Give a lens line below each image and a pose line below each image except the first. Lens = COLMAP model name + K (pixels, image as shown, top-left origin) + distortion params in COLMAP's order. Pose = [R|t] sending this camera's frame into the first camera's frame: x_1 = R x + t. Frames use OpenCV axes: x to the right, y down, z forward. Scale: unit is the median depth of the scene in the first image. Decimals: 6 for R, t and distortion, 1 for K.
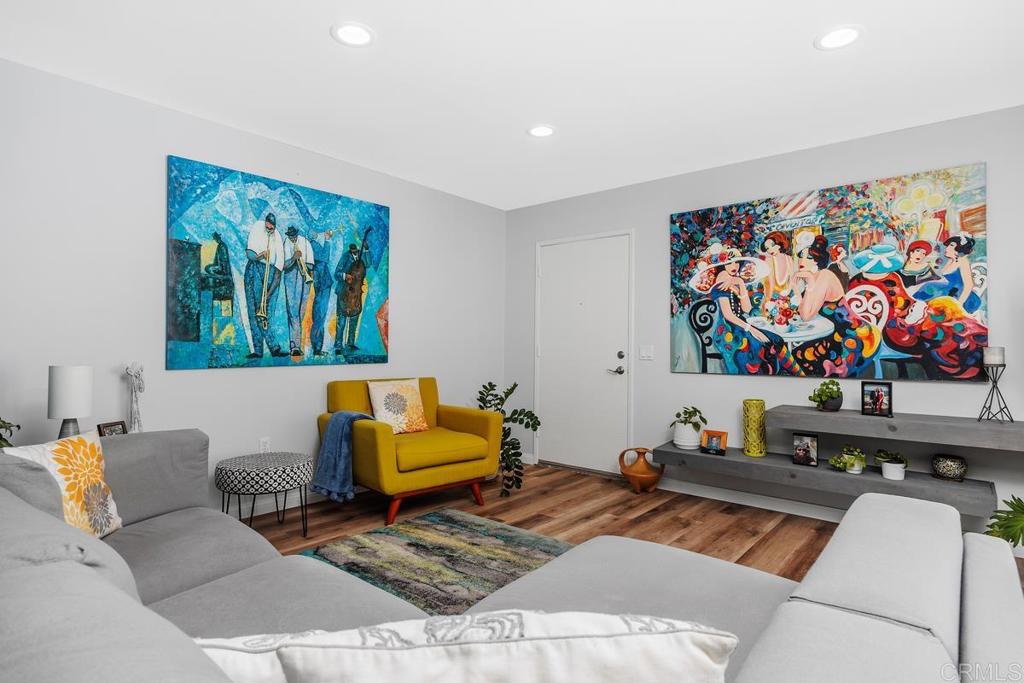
lens RADIAL K [[536.4, 0, 509.7], [0, 536.4, 338.1], [0, 0, 1]] dist [0.000034, 0.000147]
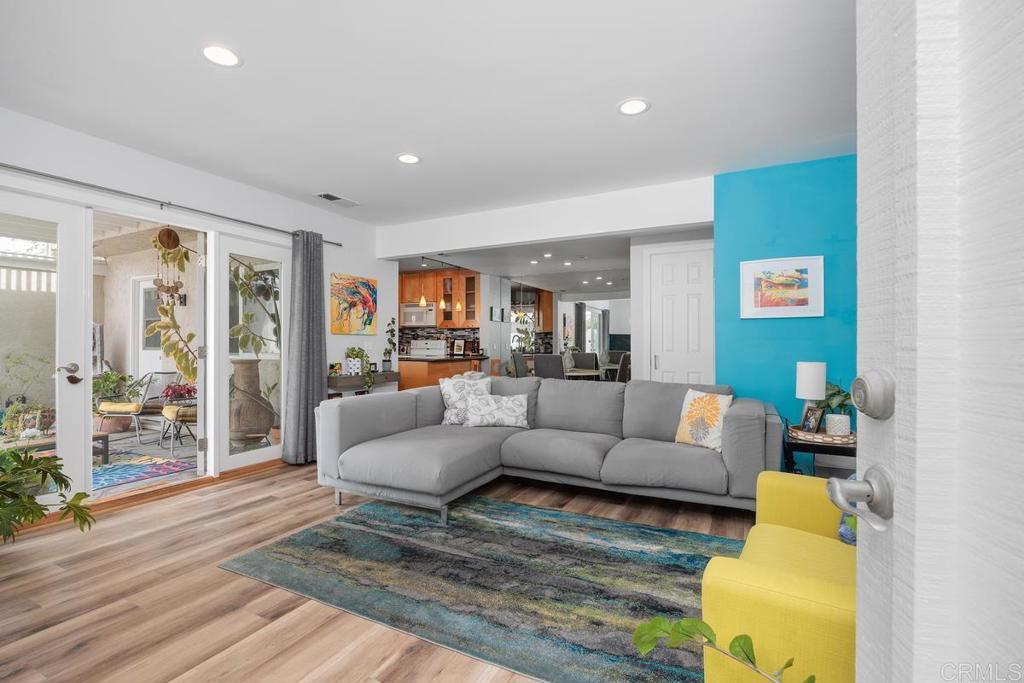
lens RADIAL K [[476.3, 0, 510.6], [0, 476.3, 341.8], [0, 0, 1]] dist [-0.008381, 0.001009]
pose [[-0.972673, -0.010930, -0.231924, 0.166738], [-0.006995, 0.999817, -0.017782, 0.019605], [0.232076, -0.015673, -0.972571, 1.339527]]
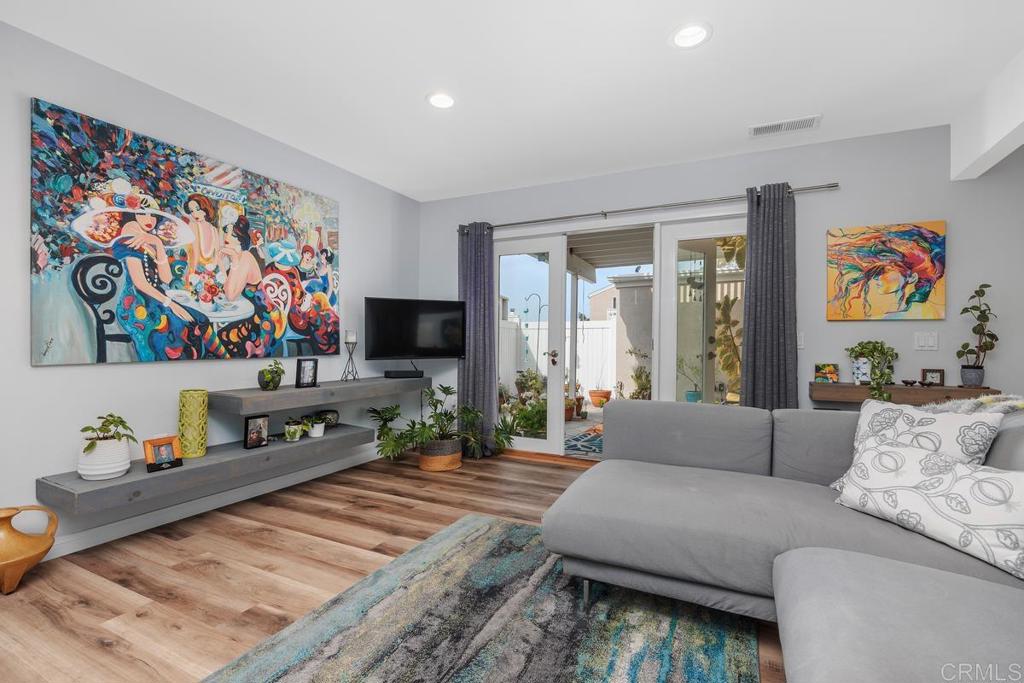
lens RADIAL K [[476.3, 0, 503.6], [0, 476.3, 345.1], [0, 0, 1]] dist [-0.008381, 0.001009]
pose [[-0.235900, -0.012840, 0.971692, -0.388302], [-0.022048, 0.999726, 0.007857, 0.029764], [-0.971527, -0.019570, -0.236119, 0.732817]]
